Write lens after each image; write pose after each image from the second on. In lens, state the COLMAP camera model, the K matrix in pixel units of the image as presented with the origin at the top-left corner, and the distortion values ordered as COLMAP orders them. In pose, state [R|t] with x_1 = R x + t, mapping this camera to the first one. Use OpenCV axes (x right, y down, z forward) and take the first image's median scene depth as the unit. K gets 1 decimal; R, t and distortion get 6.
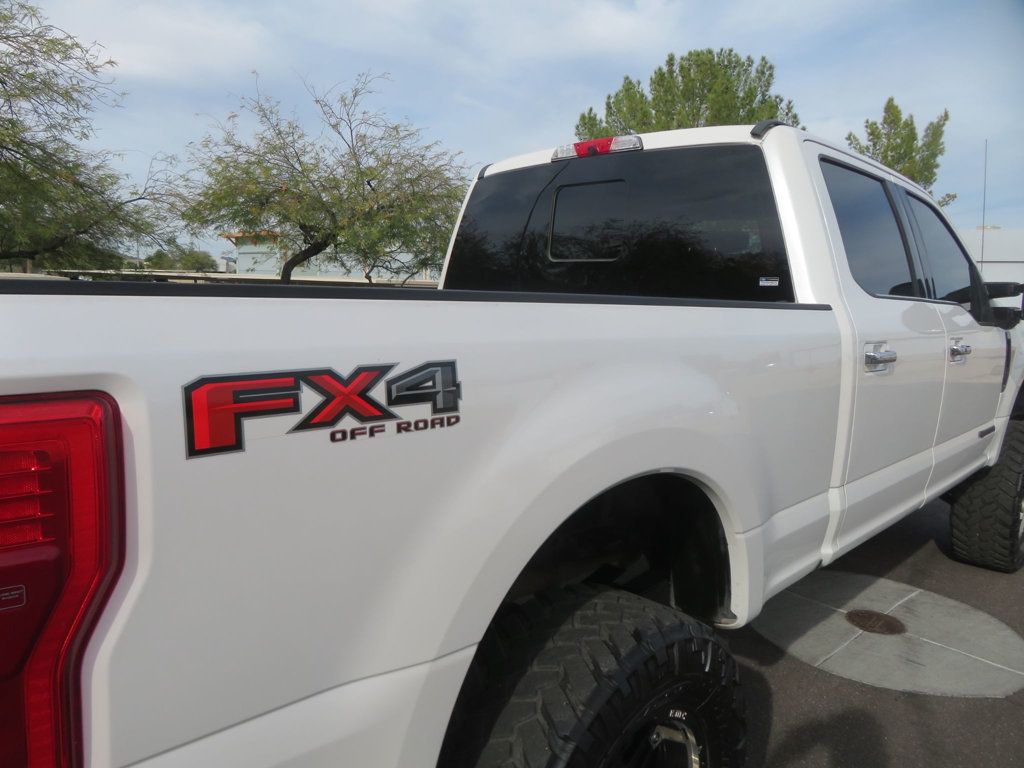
lens RADIAL K [[742.3, 0, 512.0], [0, 742.3, 384.0], [0, 0, 1]] dist [-0.005099, 0.001215]
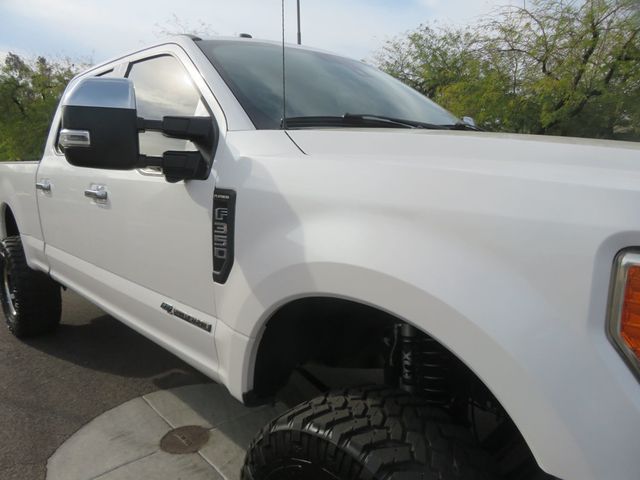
lens RADIAL K [[454.8, 0, 320.0], [0, 454.8, 240.0], [0, 0, 1]] dist [-0.005819, -0.000917]
pose [[-0.027565, 0.140617, -0.989680, 3.938586], [-0.123470, 0.981996, 0.142964, -0.377993], [0.991965, 0.126137, -0.009707, 4.065274]]
